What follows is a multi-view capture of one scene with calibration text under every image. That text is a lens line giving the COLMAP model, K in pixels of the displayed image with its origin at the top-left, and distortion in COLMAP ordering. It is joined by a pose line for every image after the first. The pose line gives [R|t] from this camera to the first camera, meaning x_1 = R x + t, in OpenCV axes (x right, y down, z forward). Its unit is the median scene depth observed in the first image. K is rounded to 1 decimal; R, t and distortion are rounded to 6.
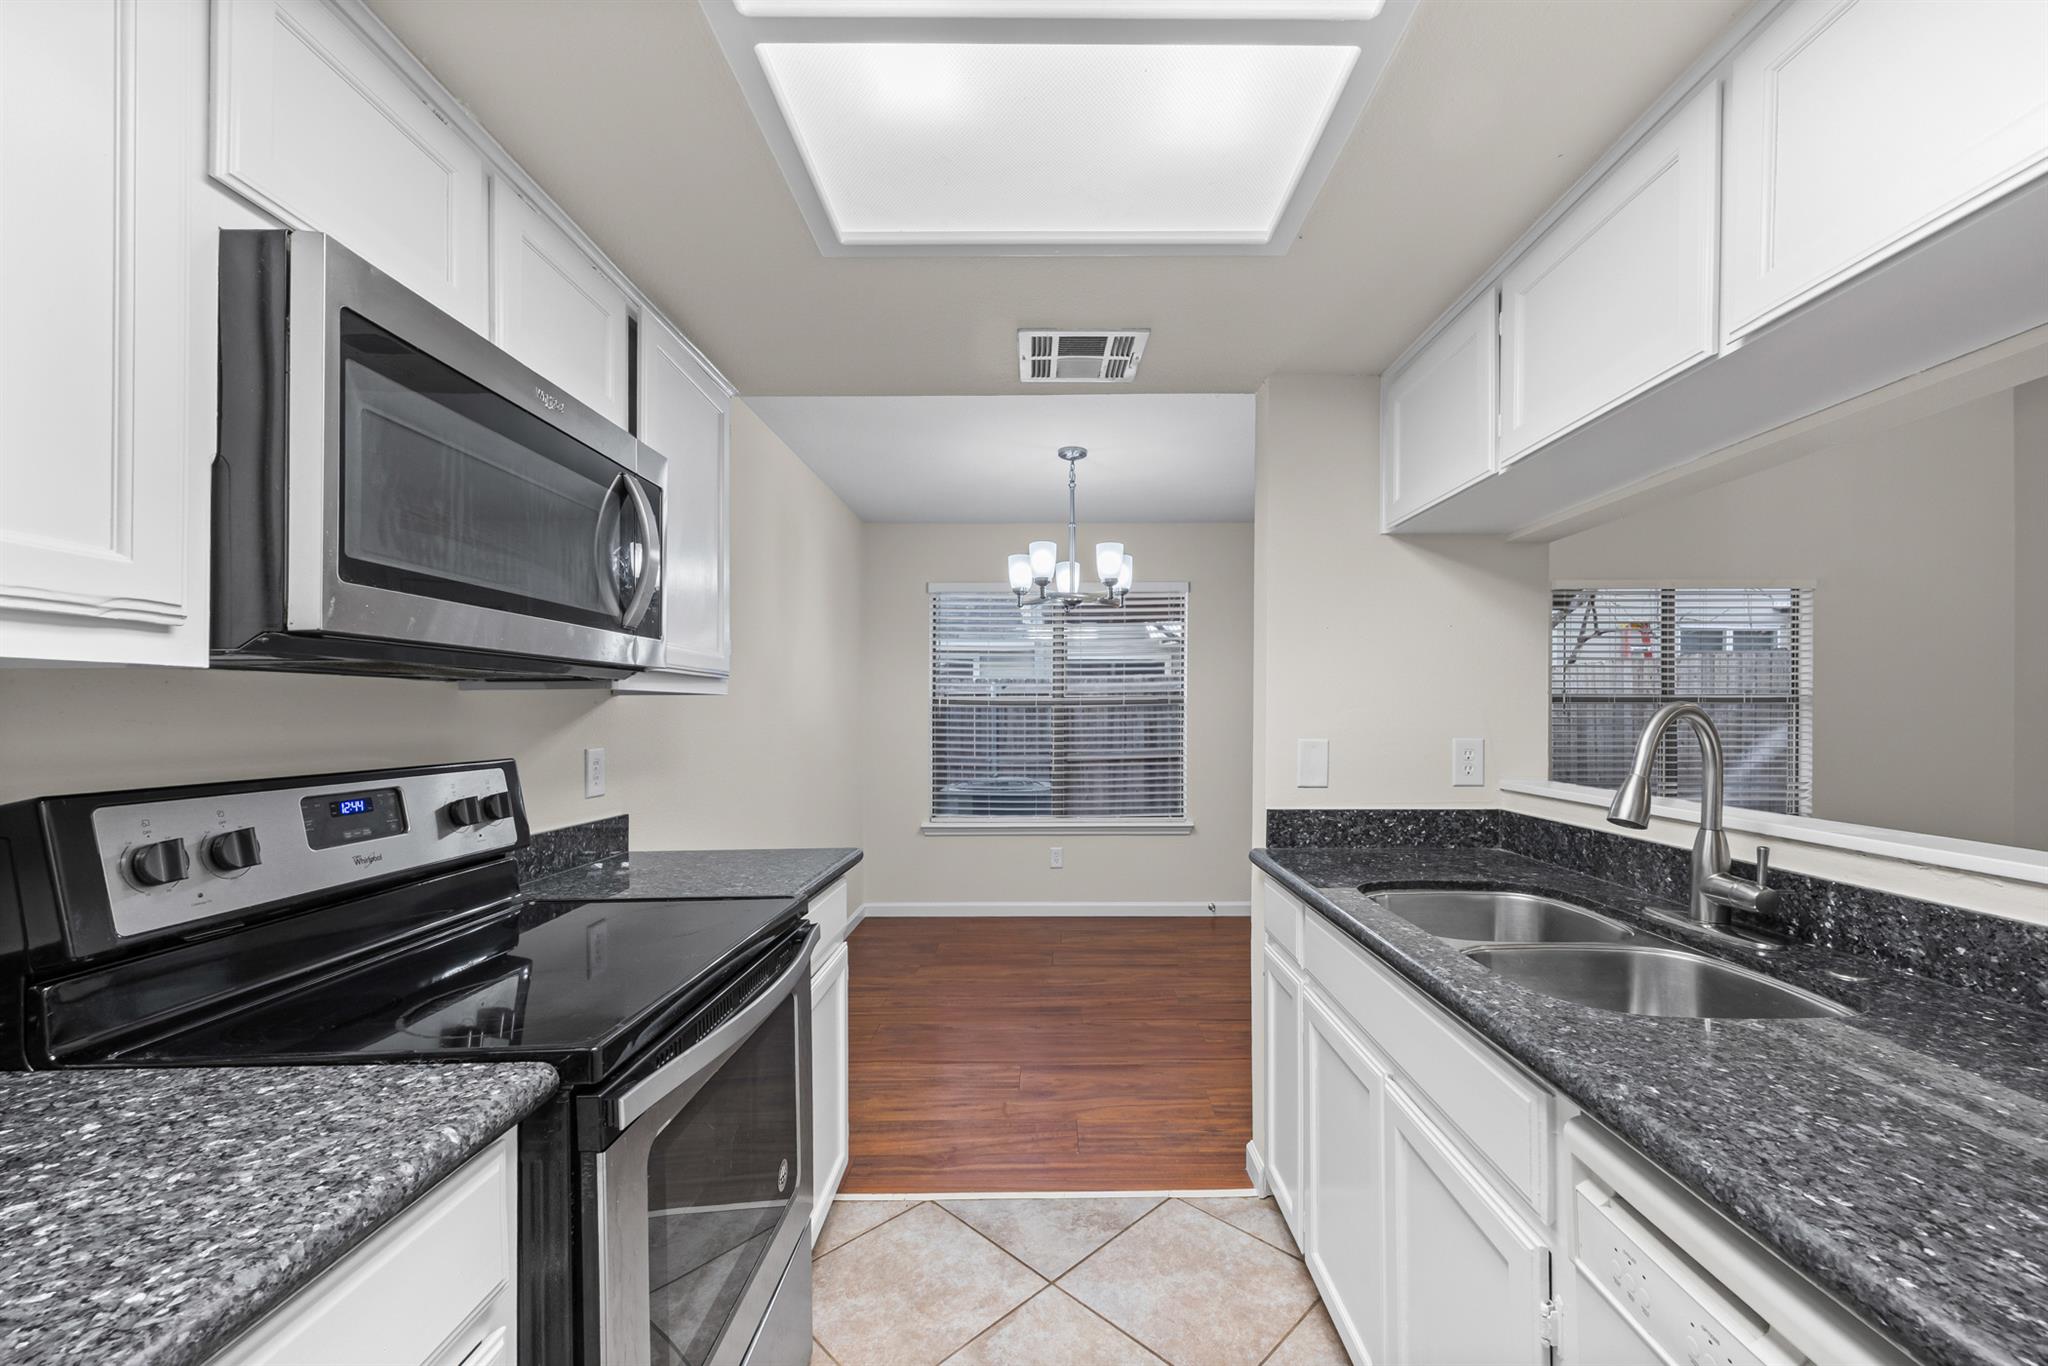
lens RADIAL K [[789.1, 0, 1030.3], [0, 789.1, 709.2], [0, 0, 1]] dist [0.001317, 0.000147]
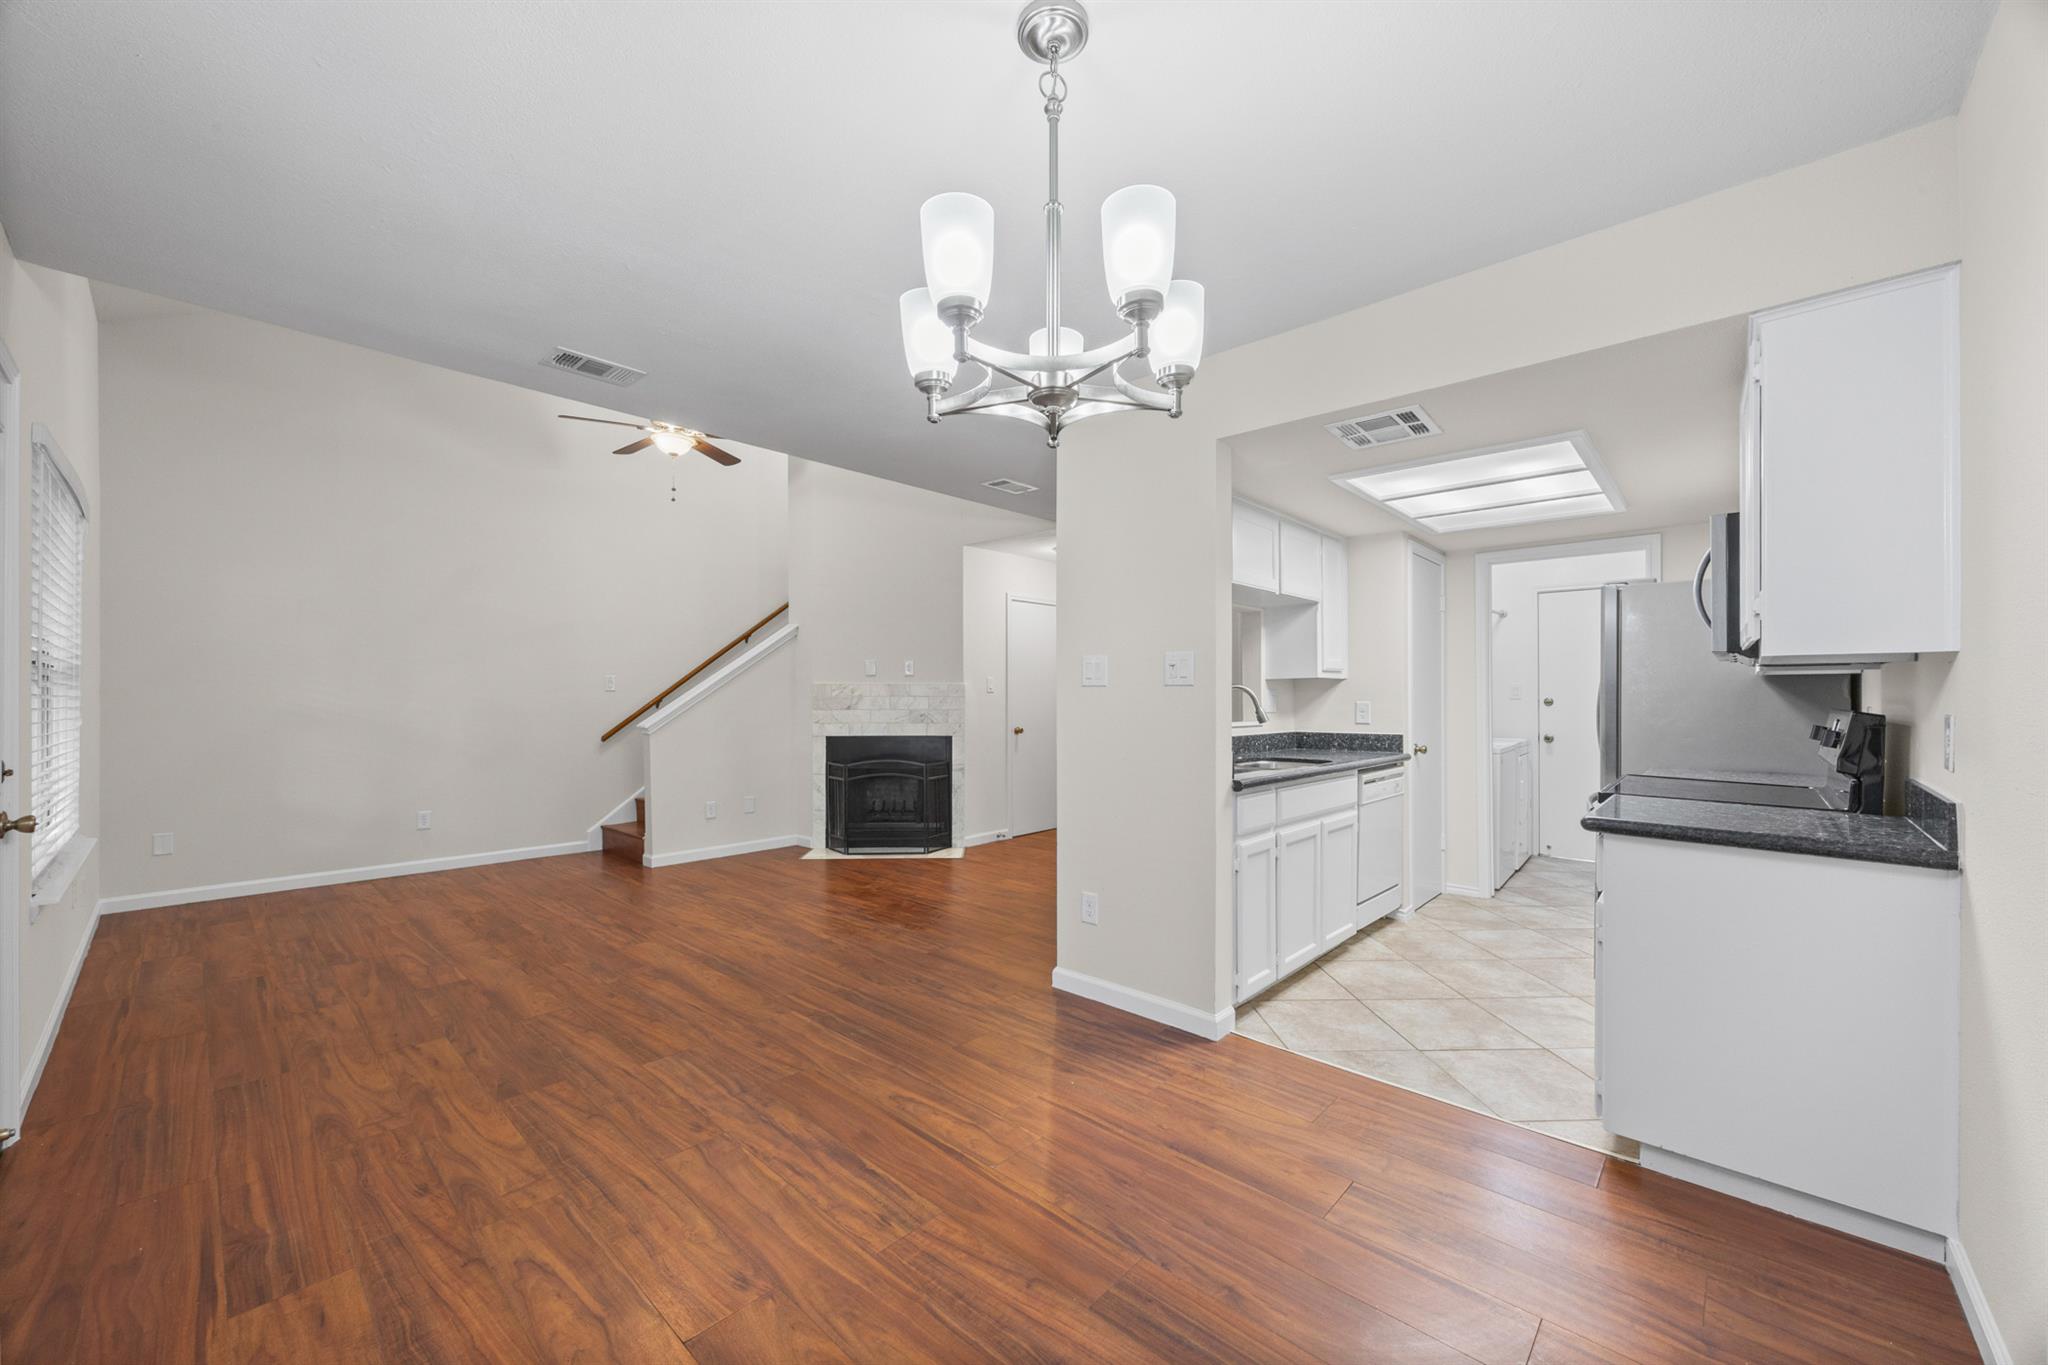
lens RADIAL K [[789.1, 0, 1030.3], [0, 789.1, 708.7], [0, 0, 1]] dist [0.001317, 0.000147]
pose [[-0.749088, -0.006768, 0.662436, -0.210006], [-0.000843, 0.999957, 0.009263, 0.017415], [-0.662470, 0.006381, -0.749061, 1.313998]]
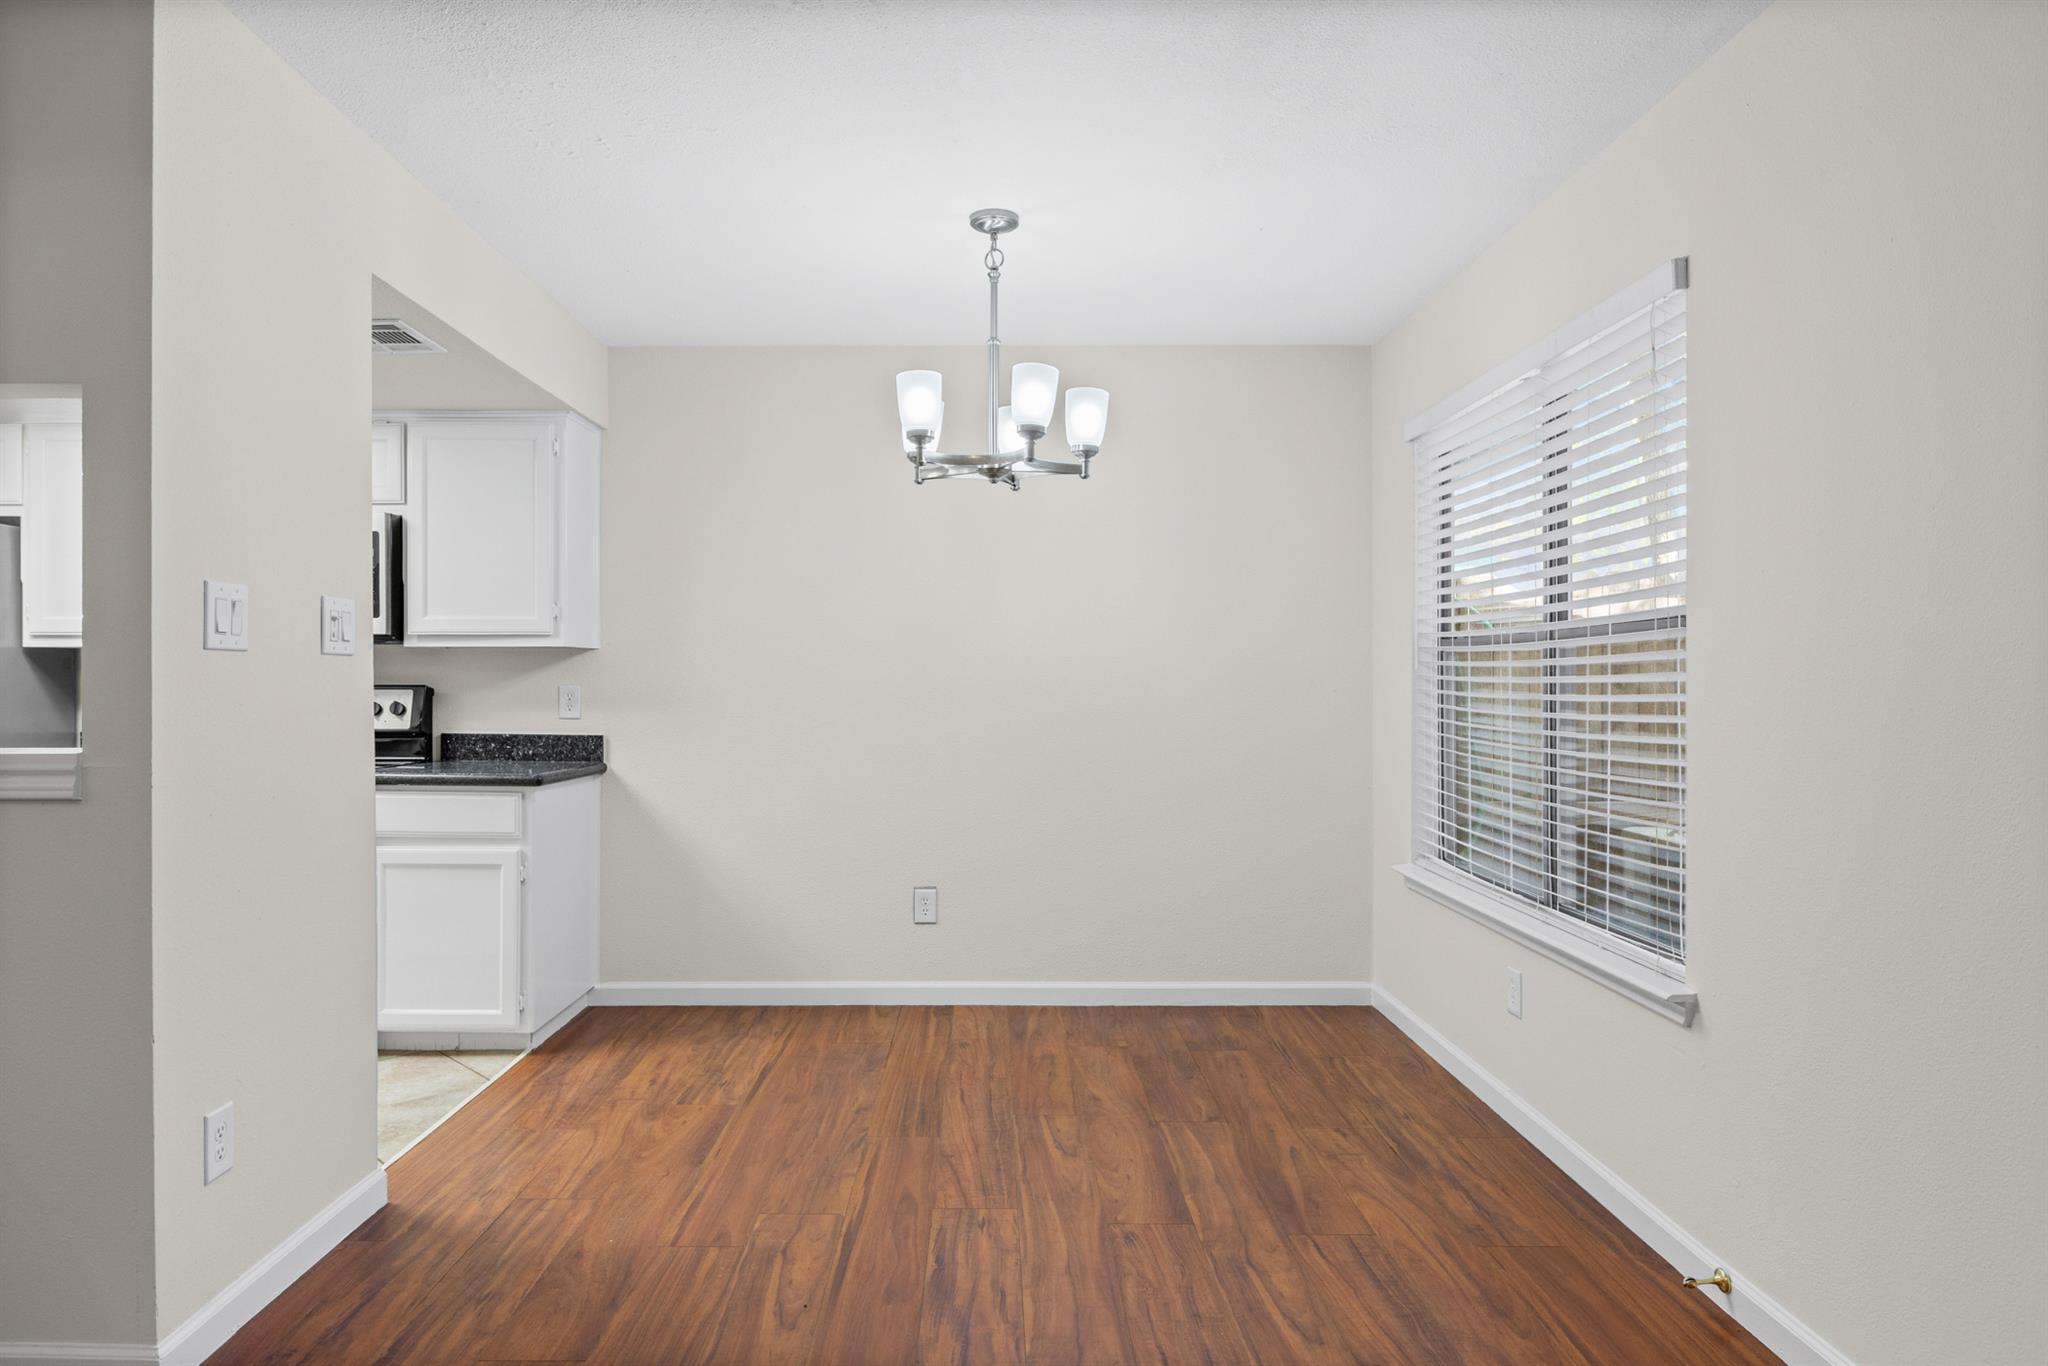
lens RADIAL K [[1191.0, 0, 1024.0], [0, 1191.0, 683.0], [0, 0, 1]] dist [-0.001670, -0.000305]
pose [[0.045132, 0.006827, -0.998958, 0.946333], [0.004286, 0.999966, 0.007028, 0.017246], [0.998972, -0.004598, 0.045101, 0.983206]]
